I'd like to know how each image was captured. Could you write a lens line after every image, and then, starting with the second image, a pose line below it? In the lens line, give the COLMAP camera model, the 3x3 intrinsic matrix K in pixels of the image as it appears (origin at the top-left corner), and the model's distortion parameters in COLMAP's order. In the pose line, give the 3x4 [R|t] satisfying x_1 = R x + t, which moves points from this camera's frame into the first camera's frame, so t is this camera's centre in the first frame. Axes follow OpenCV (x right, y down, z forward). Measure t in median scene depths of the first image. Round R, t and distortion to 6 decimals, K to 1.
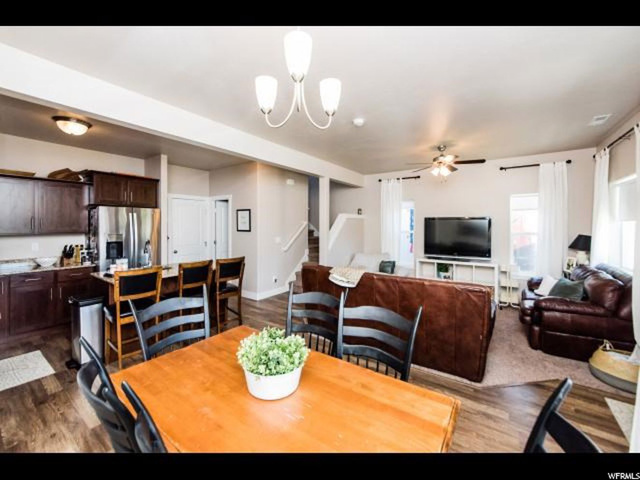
lens RADIAL K [[259.5, 0, 320.2], [0, 259.5, 227.7], [0, 0, 1]] dist [0.000231, -0.000004]
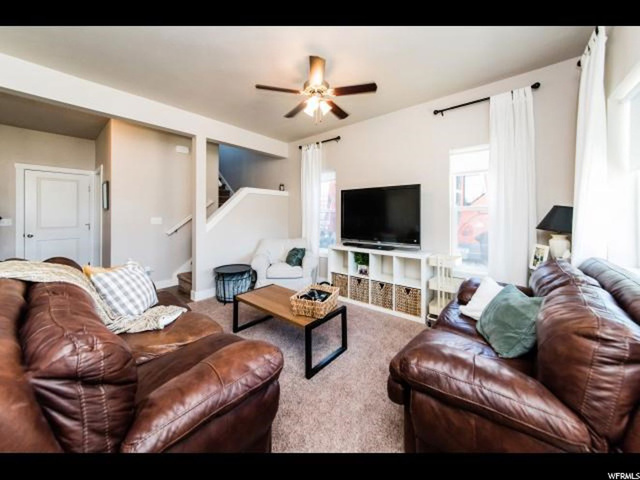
lens RADIAL K [[228.7, 0, 321.0], [0, 228.7, 215.3], [0, 0, 1]] dist [-0.000174, 0.000073]
pose [[0.997521, -0.004071, -0.070247, 0.443615], [0.003782, 0.999984, -0.004234, 0.040402], [0.070263, 0.003958, 0.997521, 0.390554]]
